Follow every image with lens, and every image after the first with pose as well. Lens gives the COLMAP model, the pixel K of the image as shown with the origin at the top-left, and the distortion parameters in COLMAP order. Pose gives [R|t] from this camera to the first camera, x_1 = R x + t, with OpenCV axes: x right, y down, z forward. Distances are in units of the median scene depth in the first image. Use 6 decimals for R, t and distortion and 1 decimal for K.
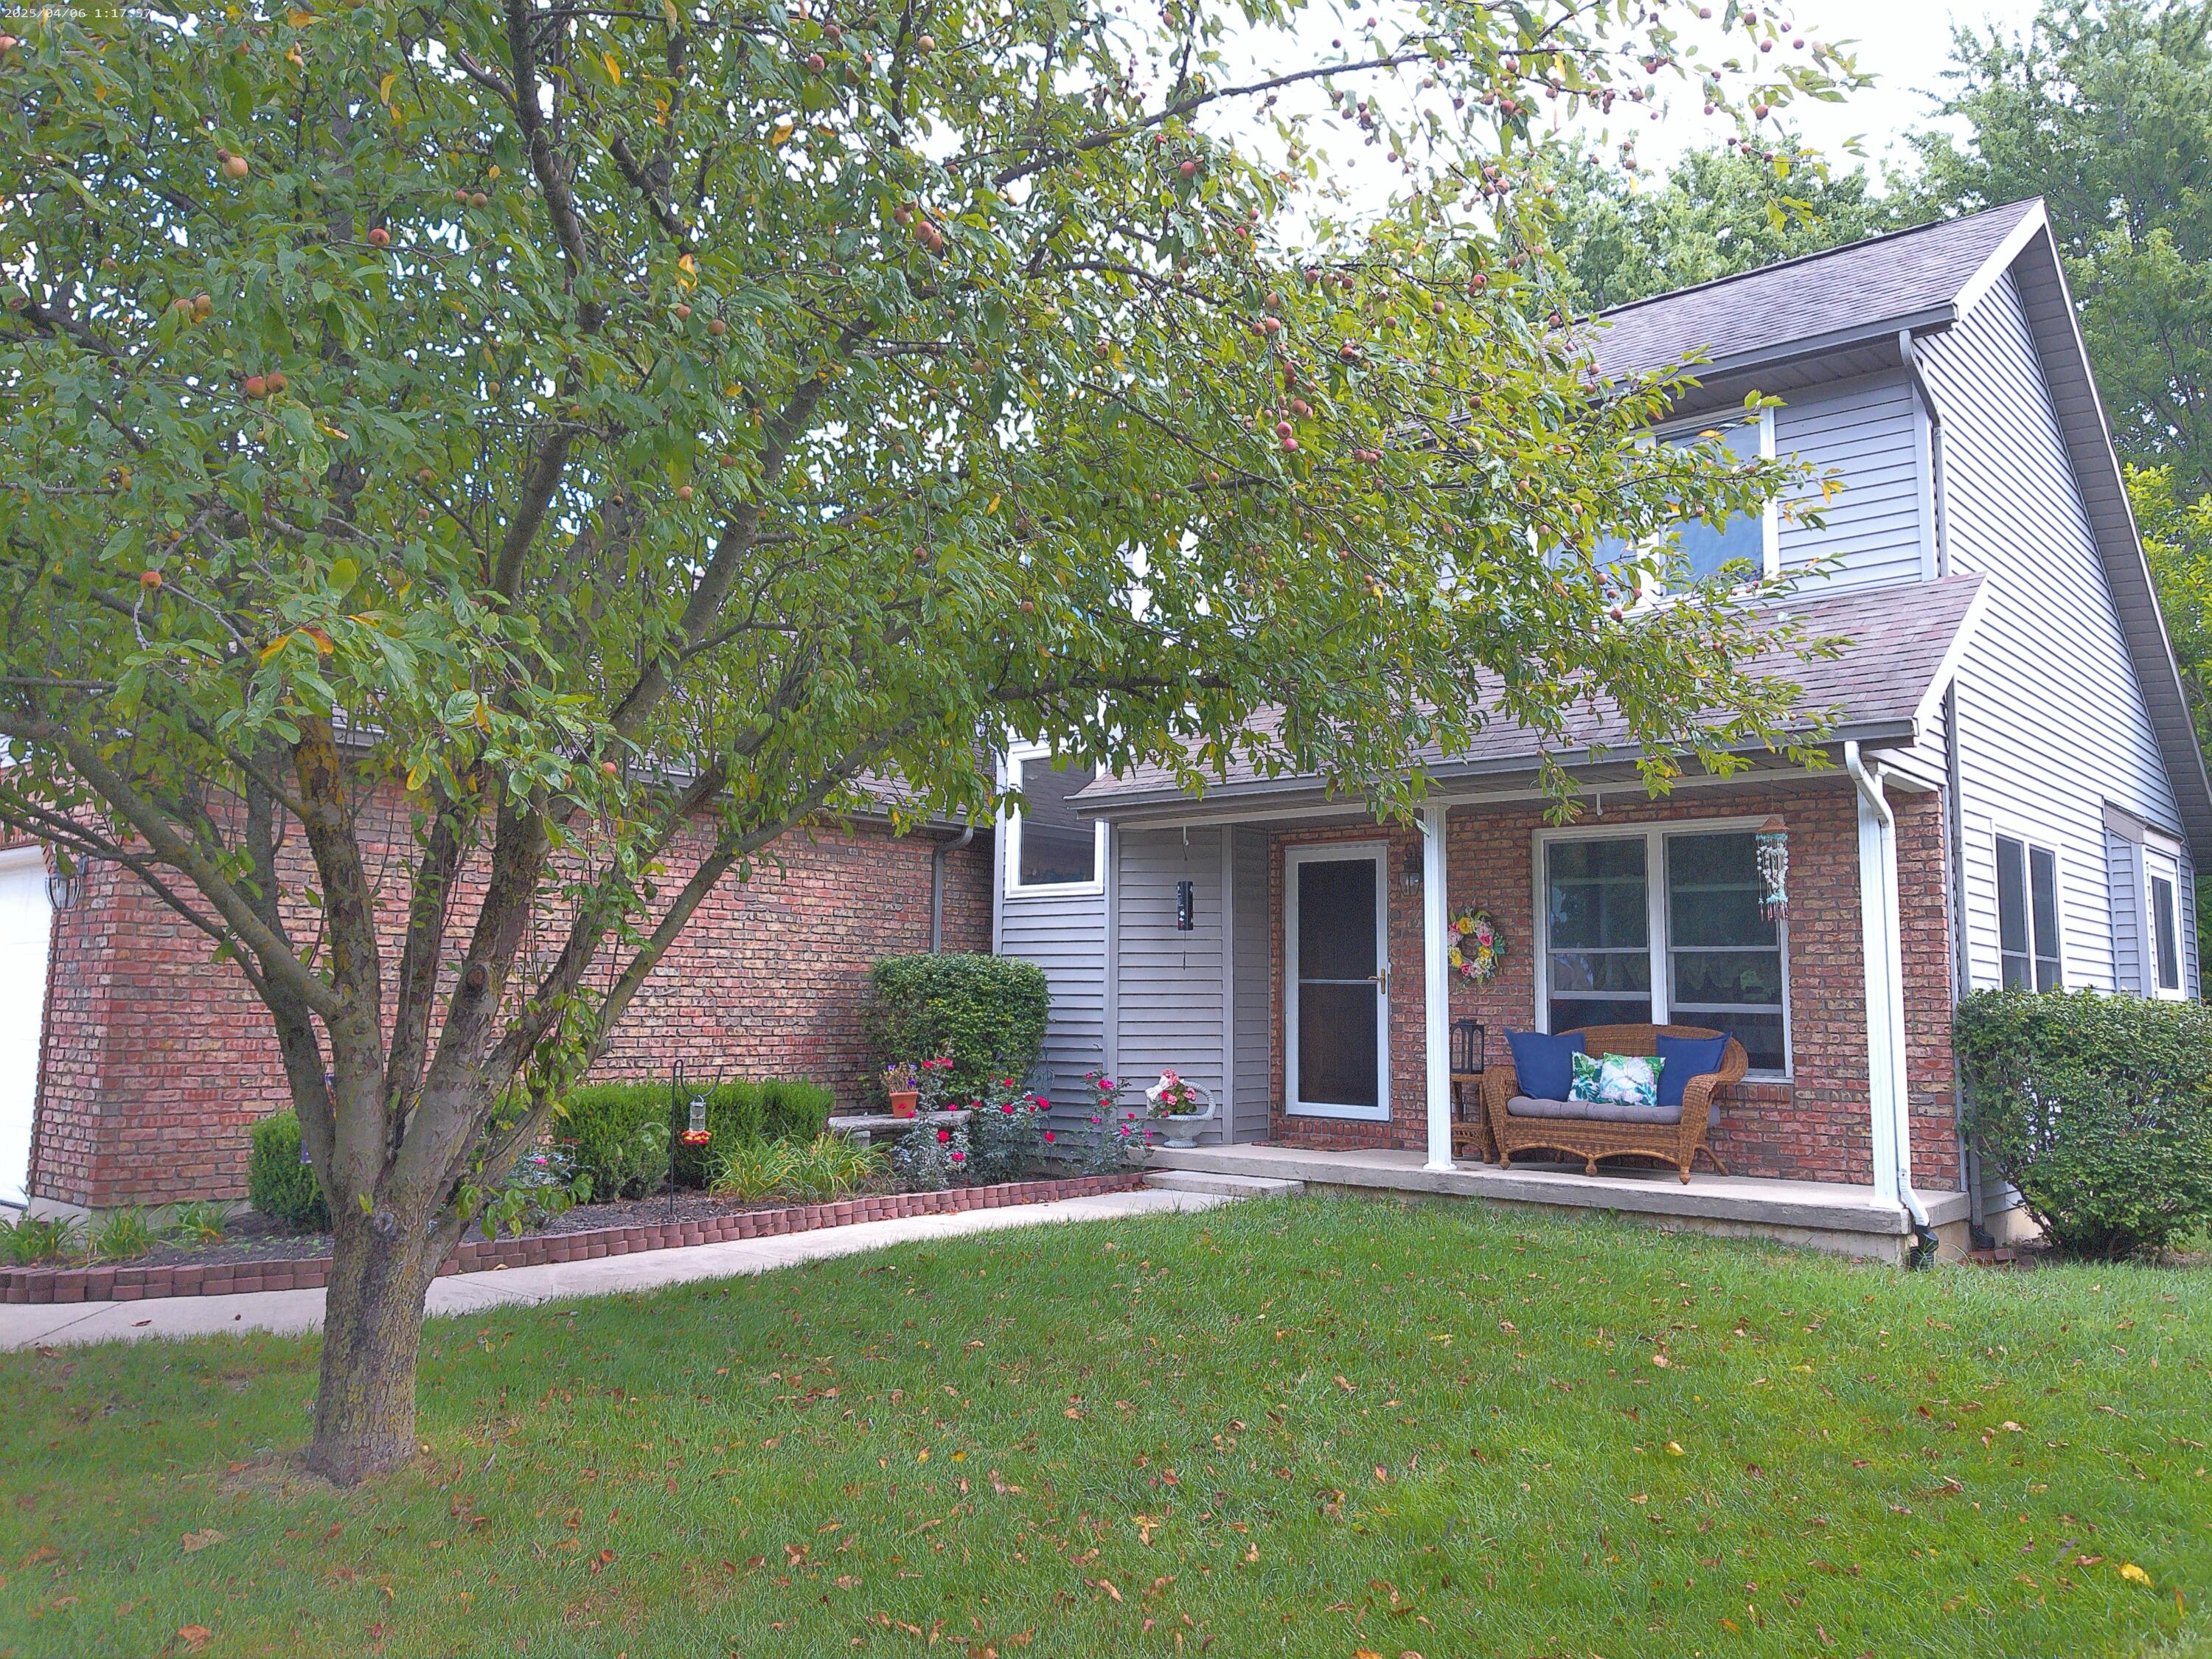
lens RADIAL K [[1746.3, 0, 1095.8], [0, 1746.3, 808.8], [0, 0, 1]] dist [0.061041, -0.123612]
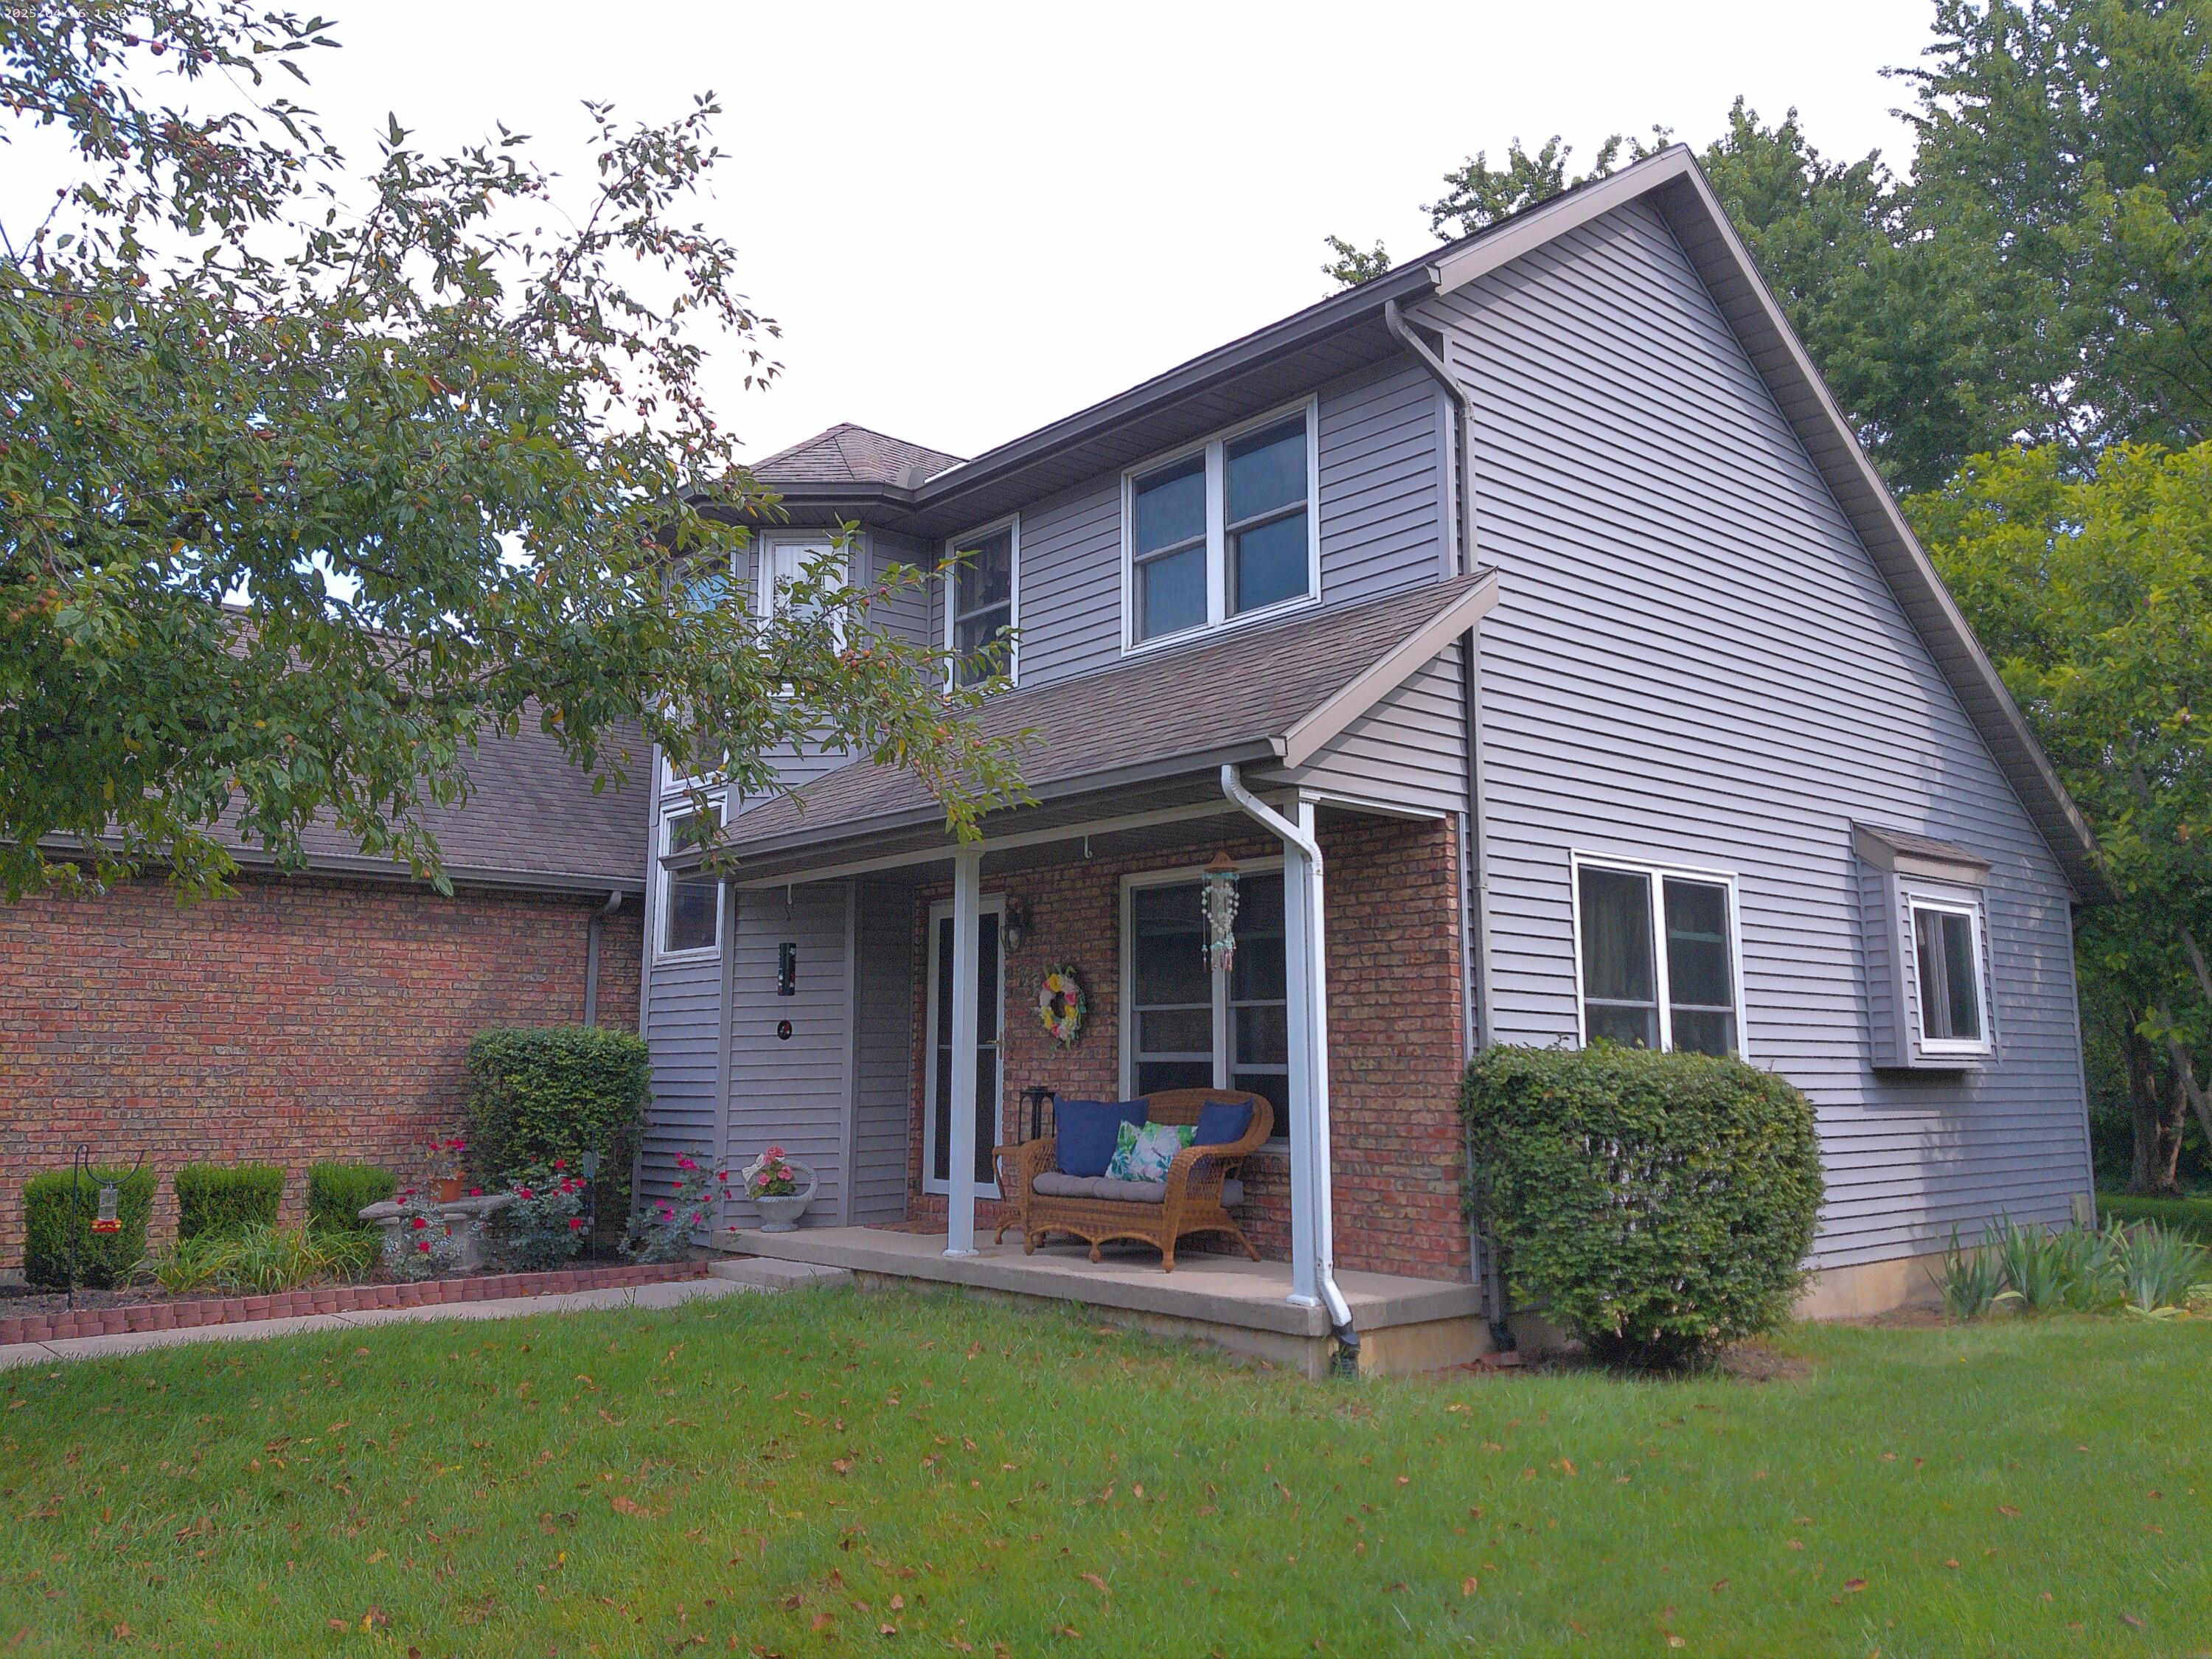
lens RADIAL K [[1746.3, 0, 1104.2], [0, 1746.3, 781.1], [0, 0, 1]] dist [0.061041, -0.123612]
pose [[0.990401, -0.037402, -0.133067, 0.367612], [0.030415, 0.998069, -0.054156, 0.011586], [0.134836, 0.049589, 0.989626, 0.095316]]
